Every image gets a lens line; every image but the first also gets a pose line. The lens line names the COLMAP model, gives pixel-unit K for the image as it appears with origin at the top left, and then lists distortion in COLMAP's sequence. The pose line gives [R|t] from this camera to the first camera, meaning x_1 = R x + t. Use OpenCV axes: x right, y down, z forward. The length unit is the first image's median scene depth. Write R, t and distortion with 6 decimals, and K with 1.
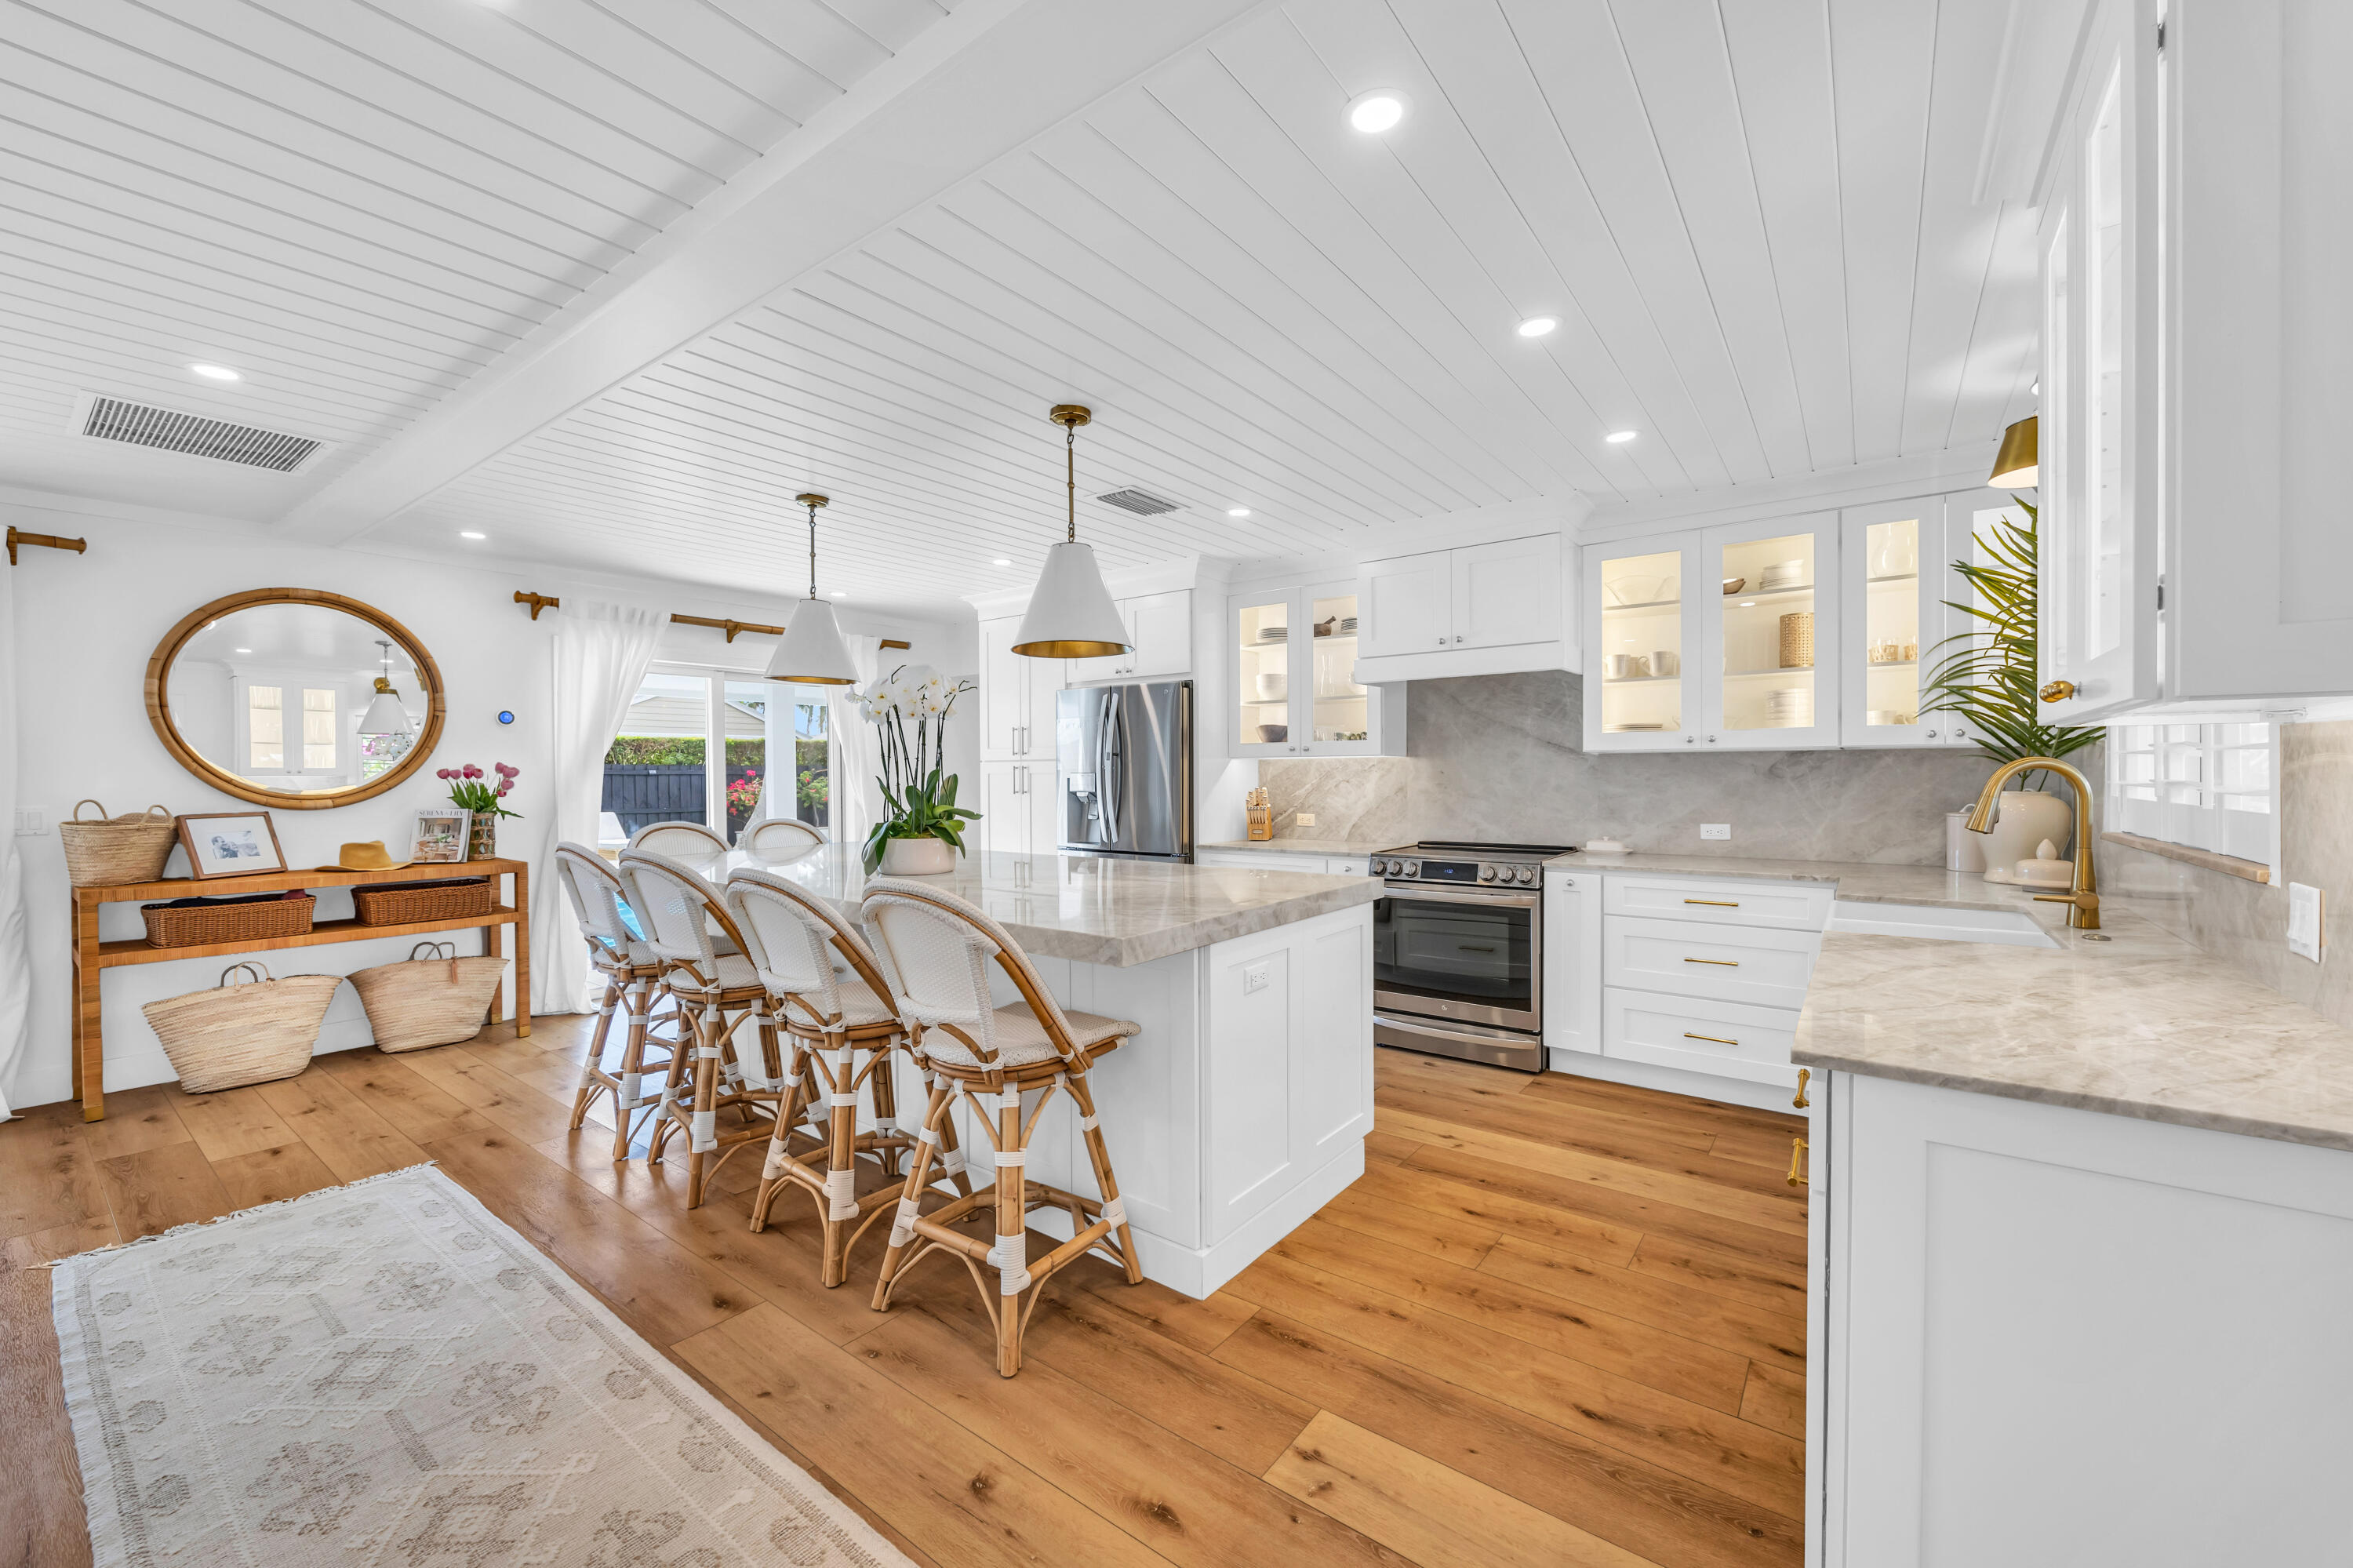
lens RADIAL K [[913.1, 0, 1176.8], [0, 913.1, 766.9], [0, 0, 1]] dist [-0.006623, -0.000522]
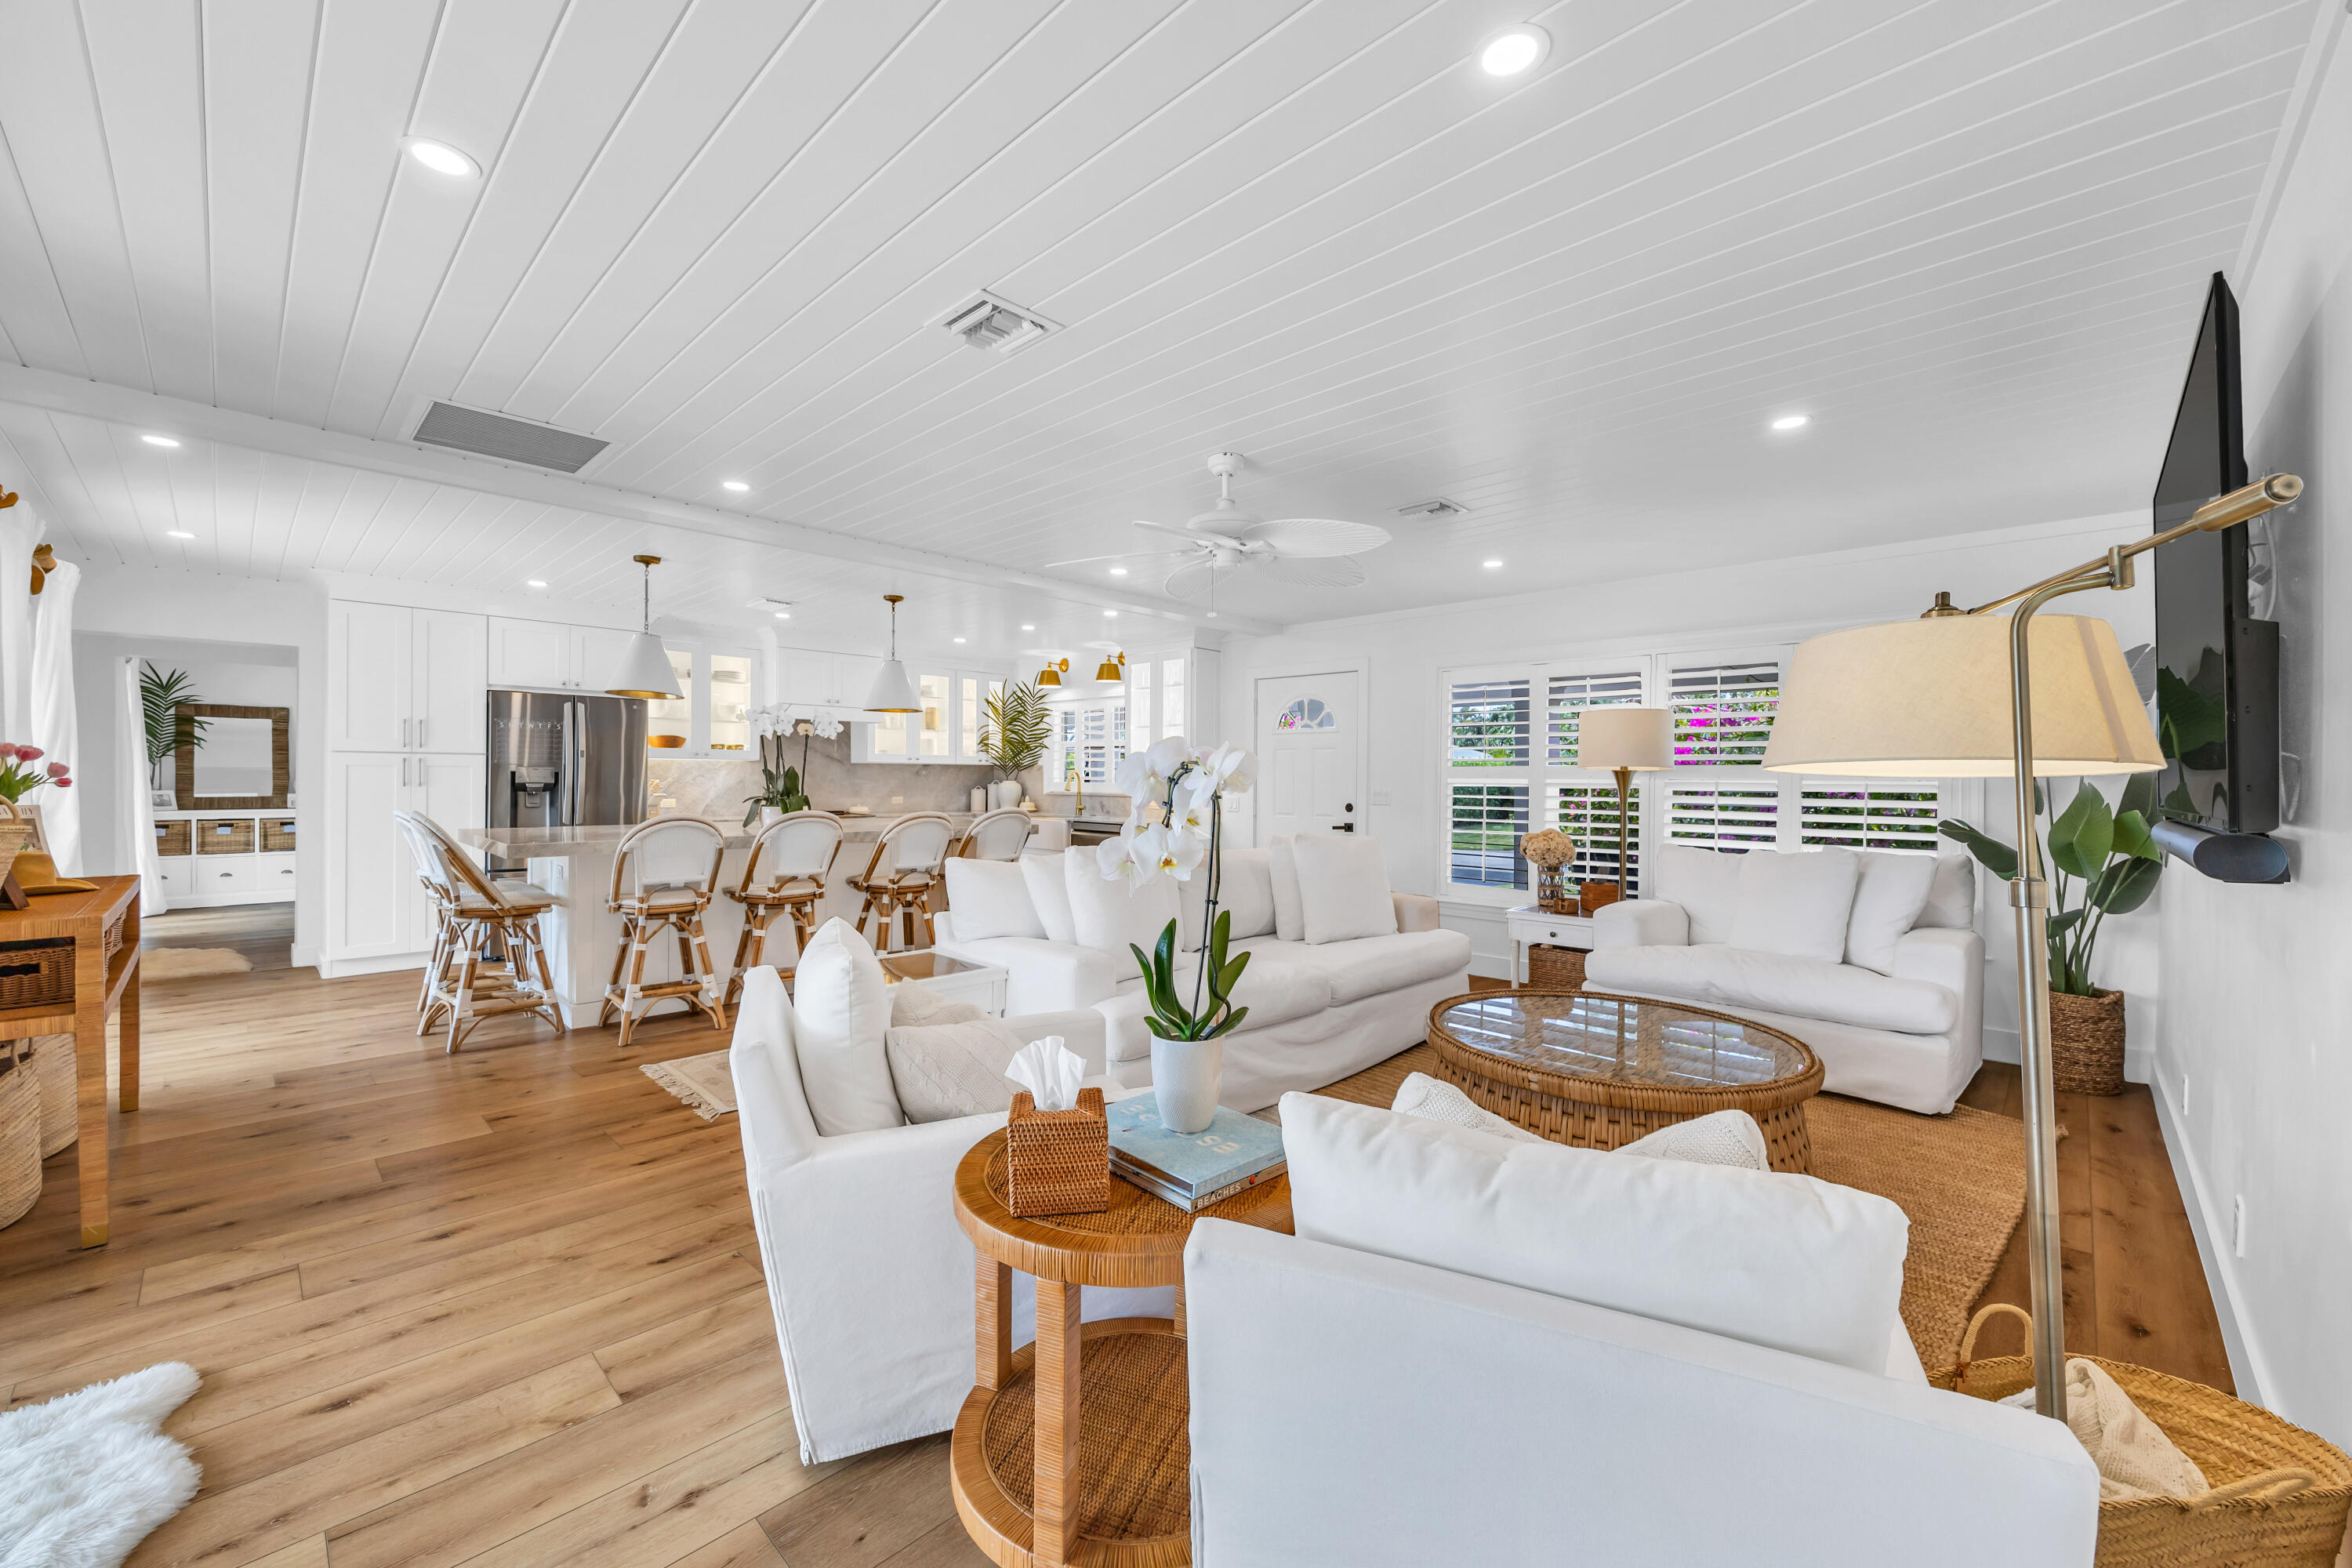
lens RADIAL K [[912.7, 0, 1172.5], [0, 912.7, 789.7], [0, 0, 1]] dist [-0.006623, -0.000522]
pose [[0.130443, -0.005295, 0.991442, -1.508812], [-0.021343, 0.999739, 0.008147, 0.012421], [-0.991226, -0.022223, 0.130296, 0.069876]]
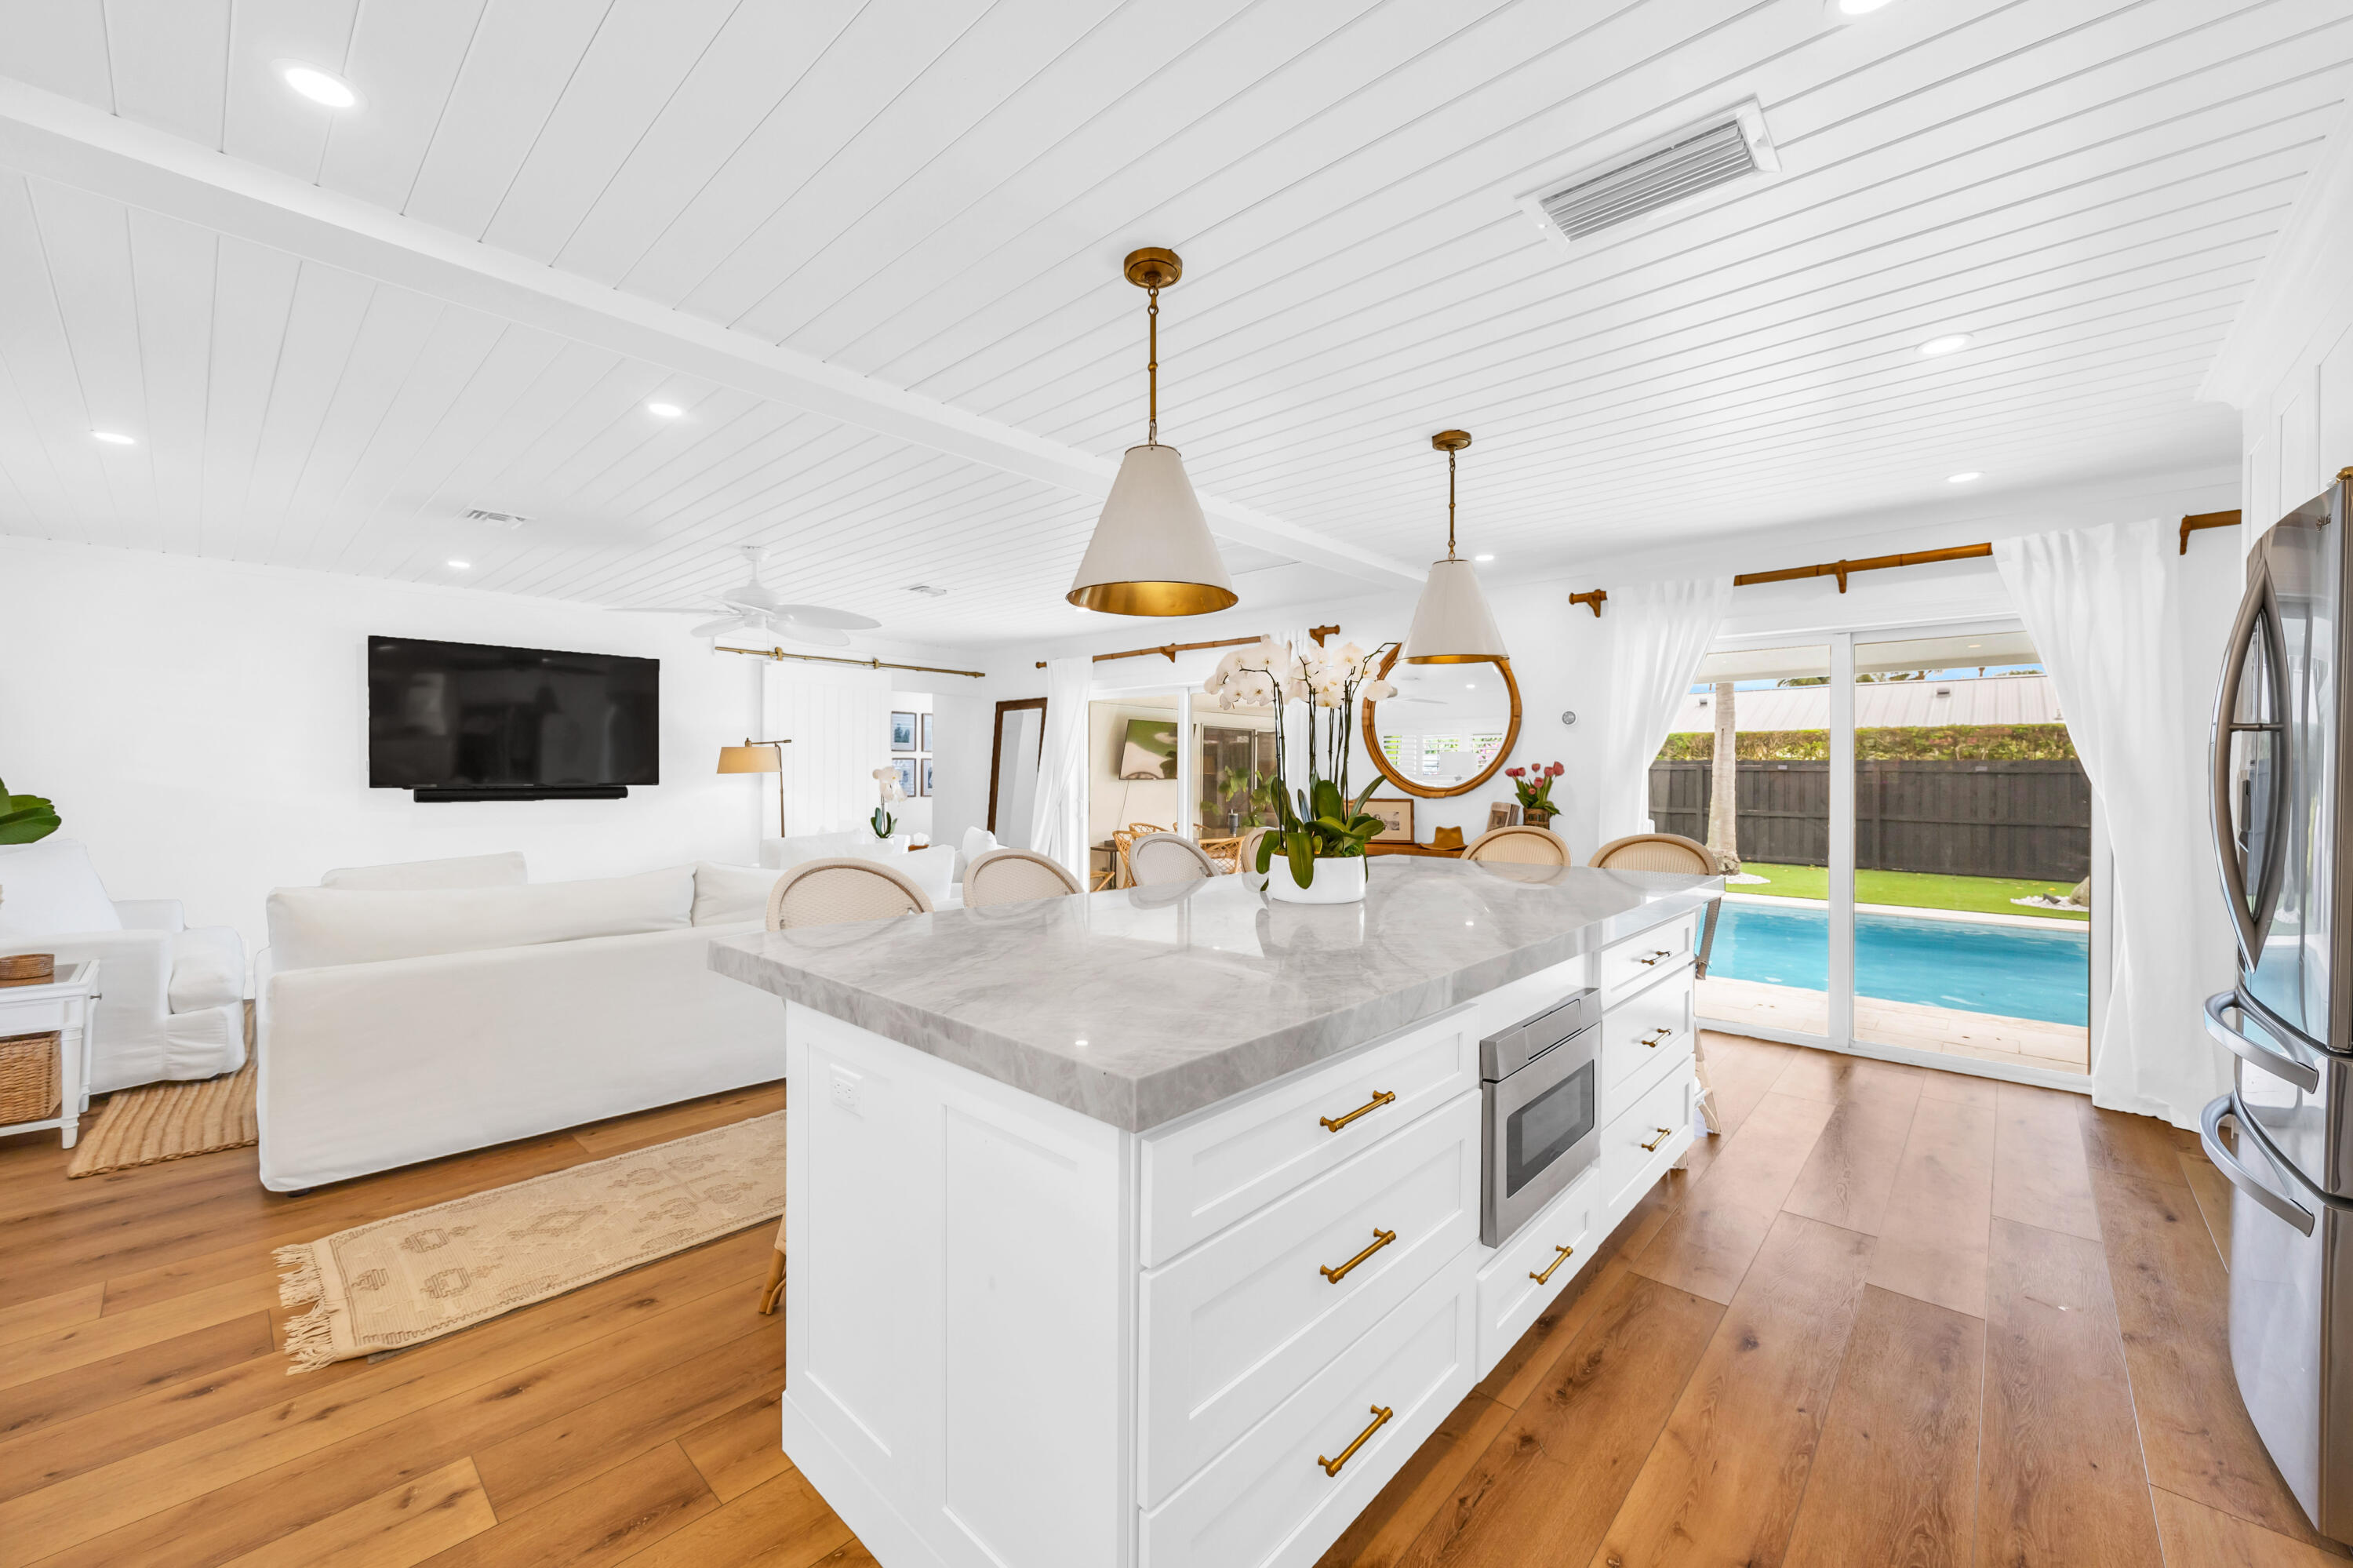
lens RADIAL K [[913.1, 0, 1173.9], [0, 913.1, 774.9], [0, 0, 1]] dist [-0.006623, -0.000522]
pose [[-0.107236, 0.008567, -0.994197, 0.423329], [0.009011, 0.999930, 0.007645, 0.000135], [0.994193, -0.008139, -0.107305, 0.786988]]
